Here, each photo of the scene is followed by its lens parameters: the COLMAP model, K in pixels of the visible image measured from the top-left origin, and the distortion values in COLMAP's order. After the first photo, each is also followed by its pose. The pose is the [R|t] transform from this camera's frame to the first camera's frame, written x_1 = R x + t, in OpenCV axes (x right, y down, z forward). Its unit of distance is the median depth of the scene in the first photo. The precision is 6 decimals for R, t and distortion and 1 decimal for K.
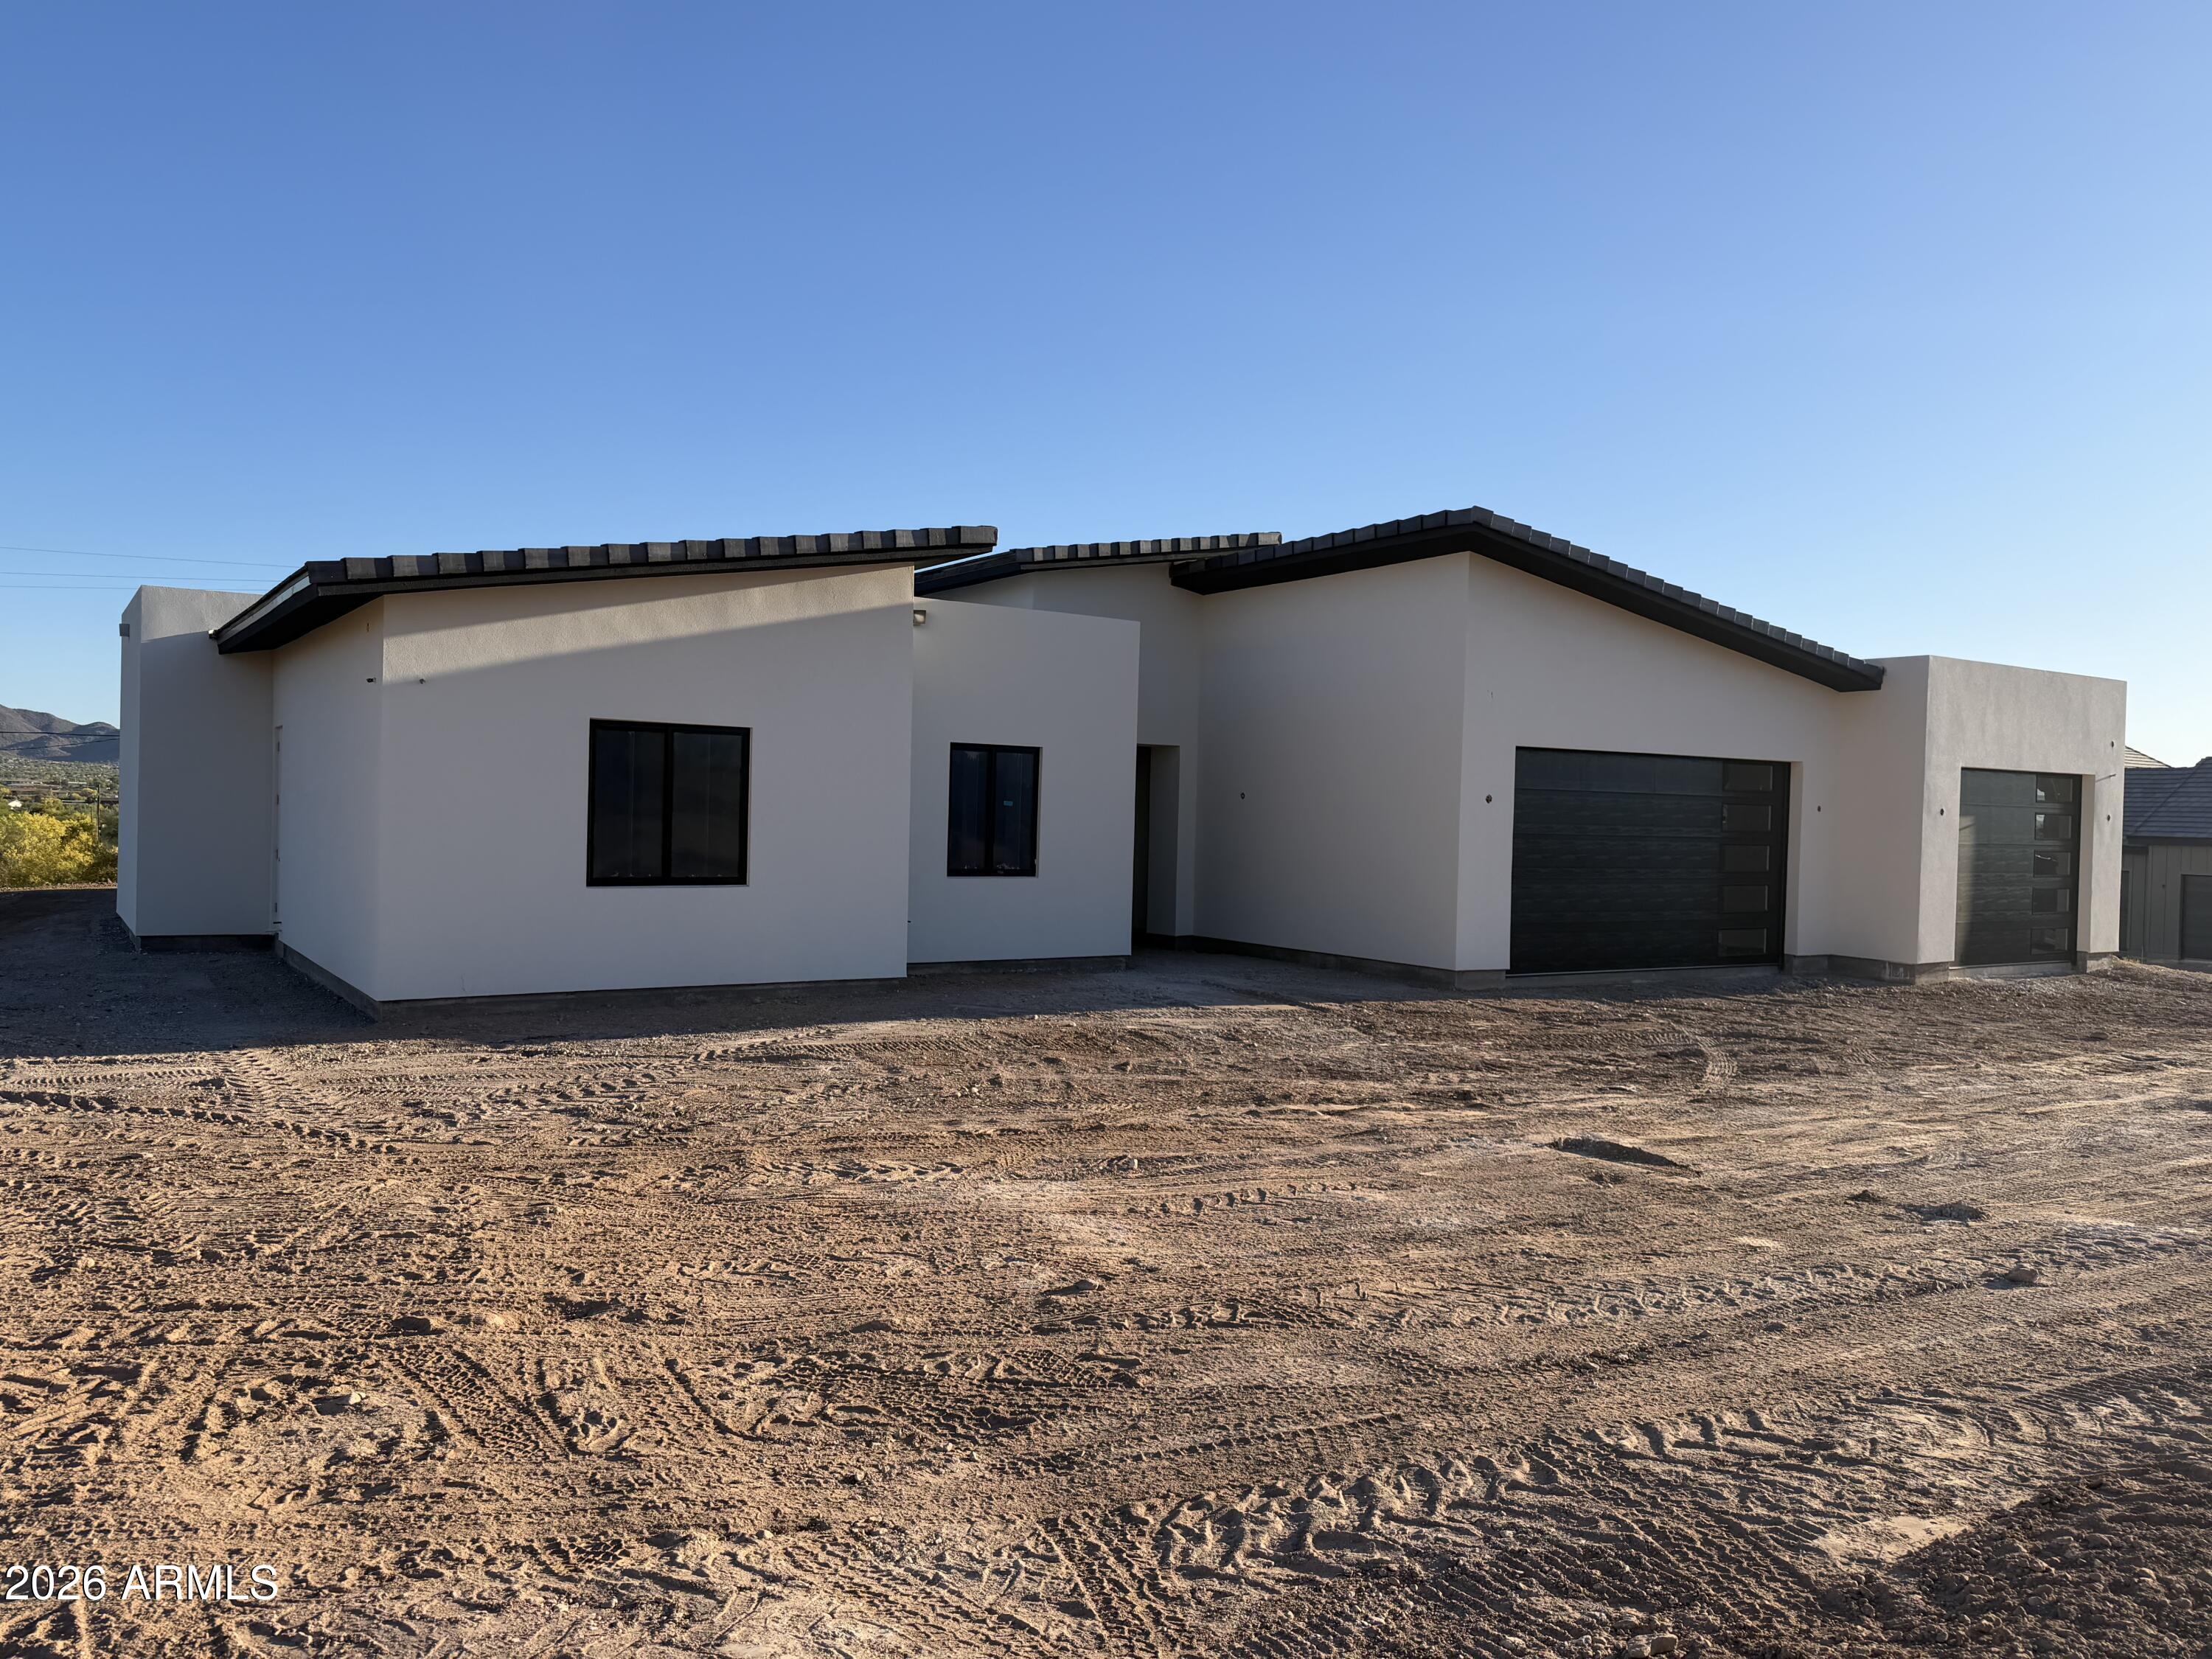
lens RADIAL K [[1595.4, 0, 1104.4], [0, 1595.4, 826.1], [0, 0, 1]] dist [0.001441, -0.003213]
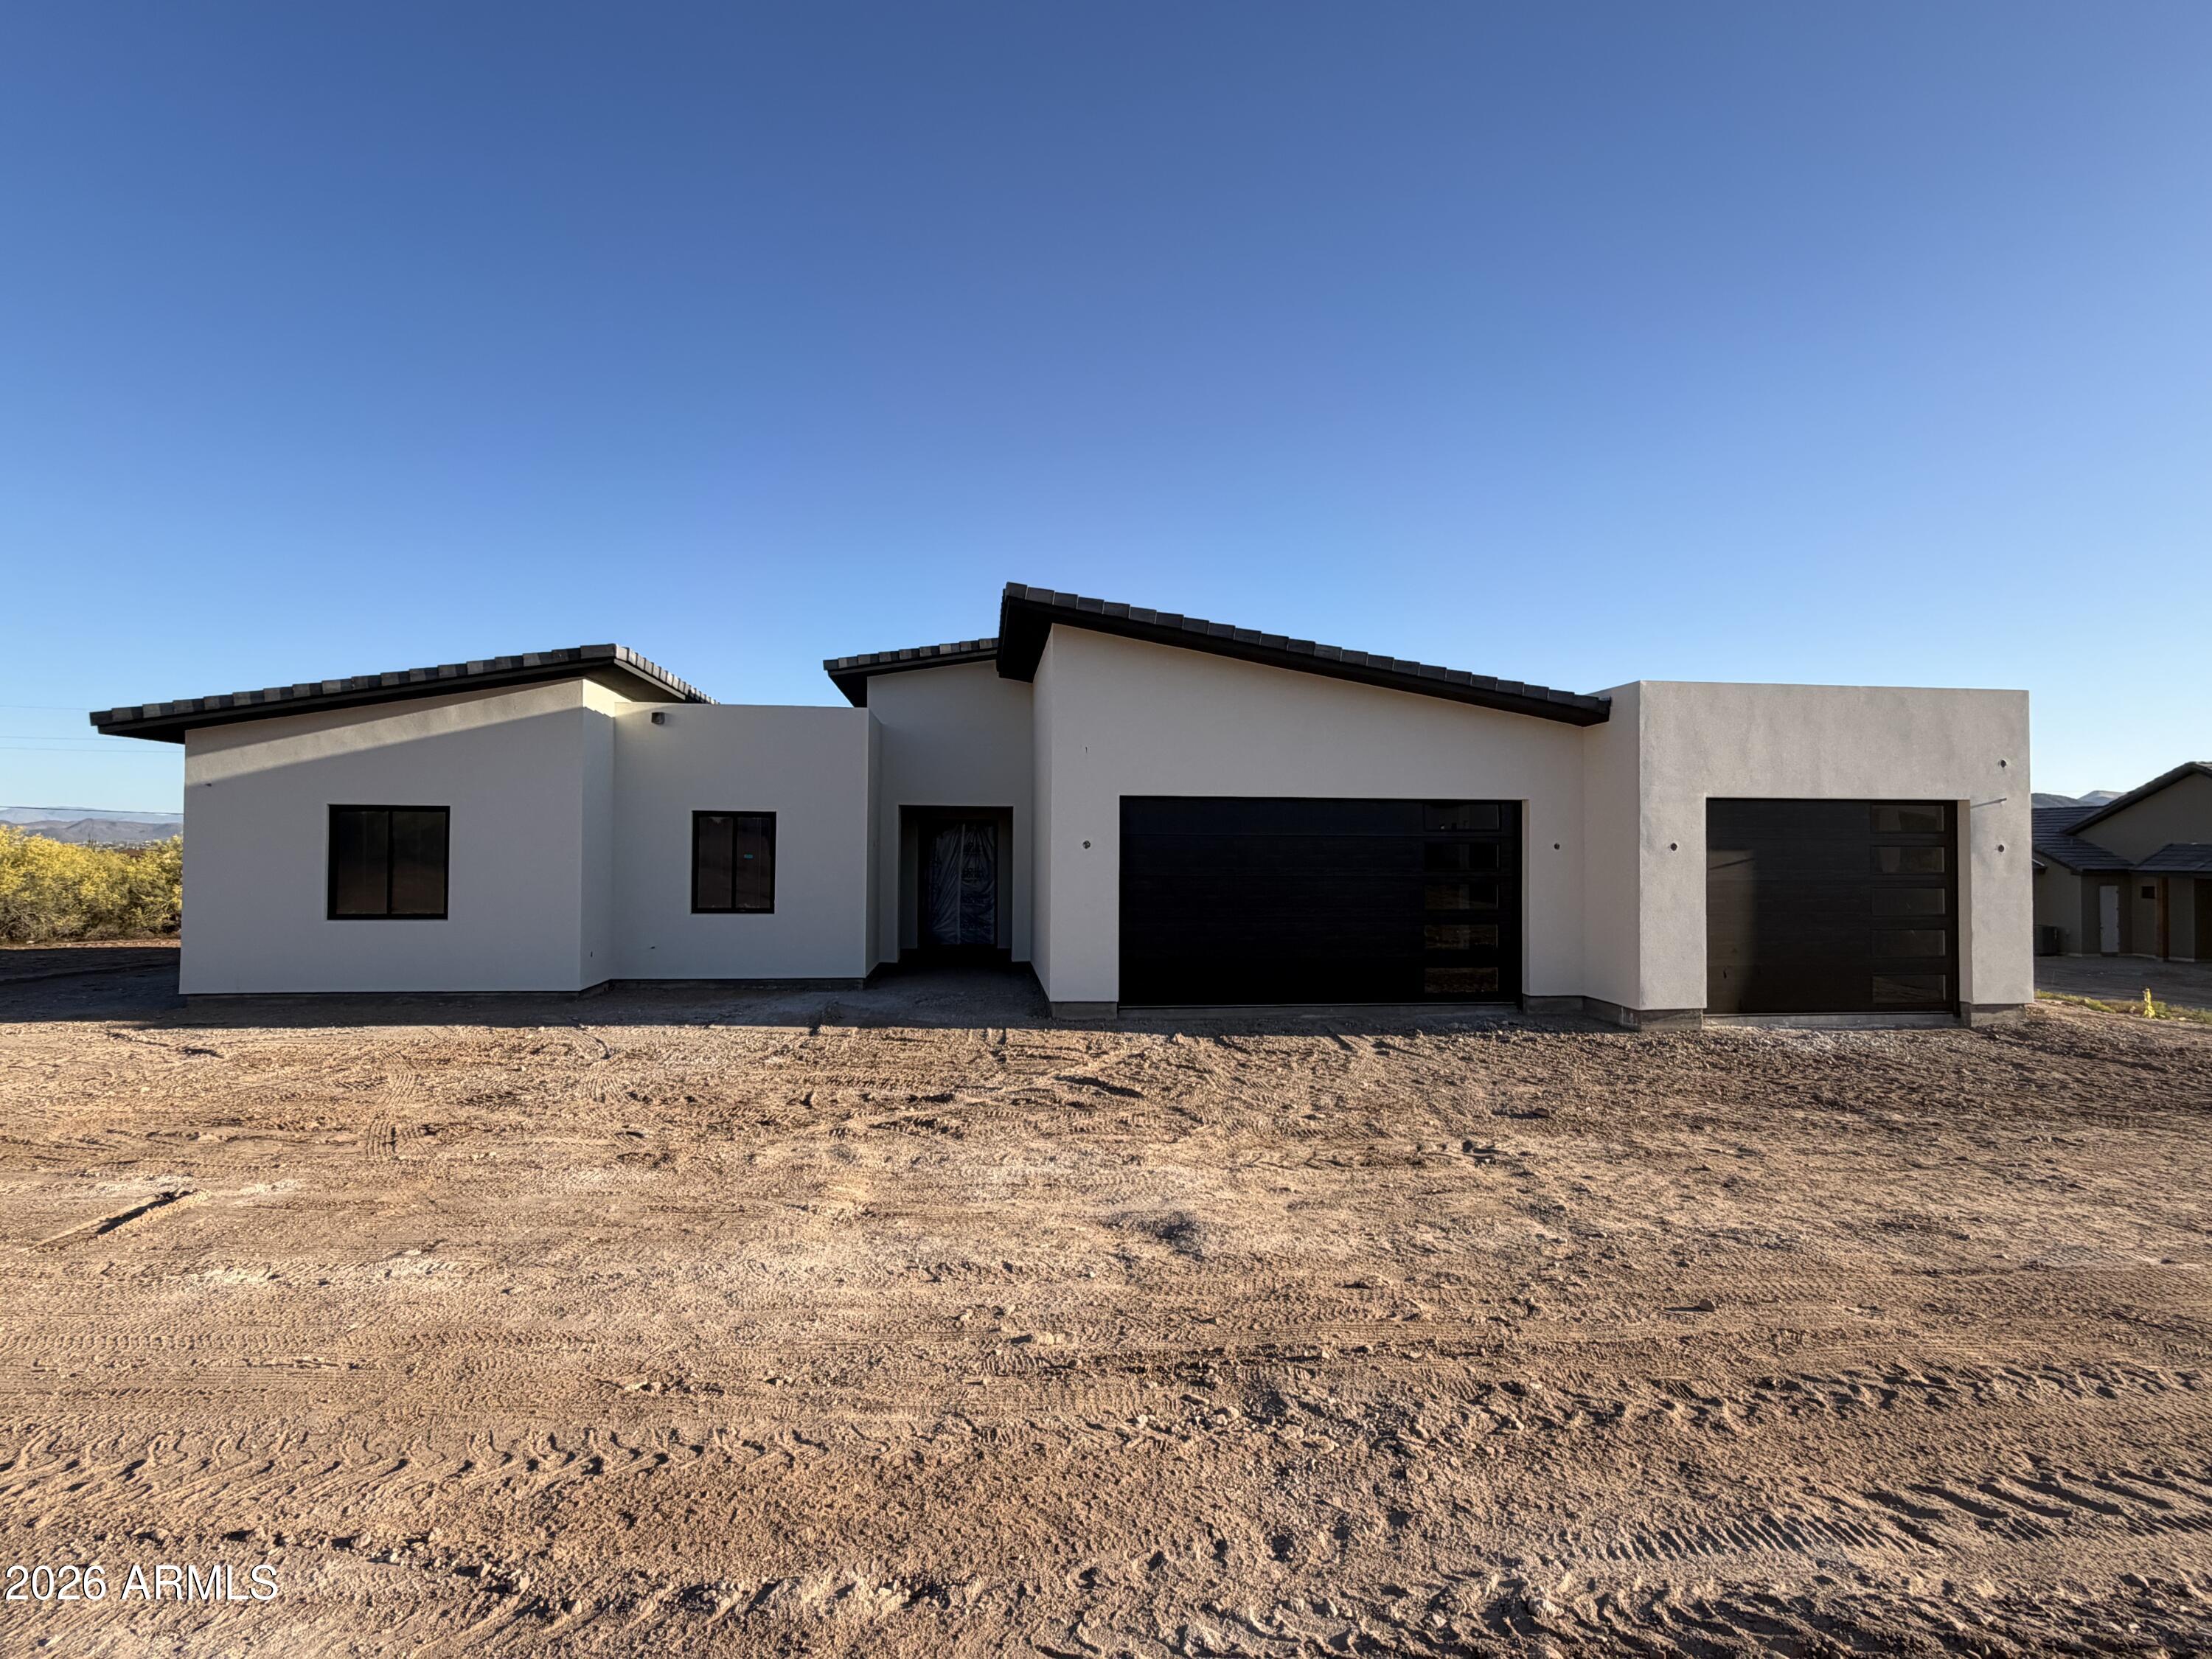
lens RADIAL K [[1121.0, 0, 1106.3], [0, 1121.0, 833.3], [0, 0, 1]] dist [-0.005738, -0.000029]
pose [[0.899883, -0.023967, -0.435472, 0.552132], [0.012530, 0.999497, -0.029117, -0.002531], [0.435951, 0.020745, 0.899731, 0.291371]]
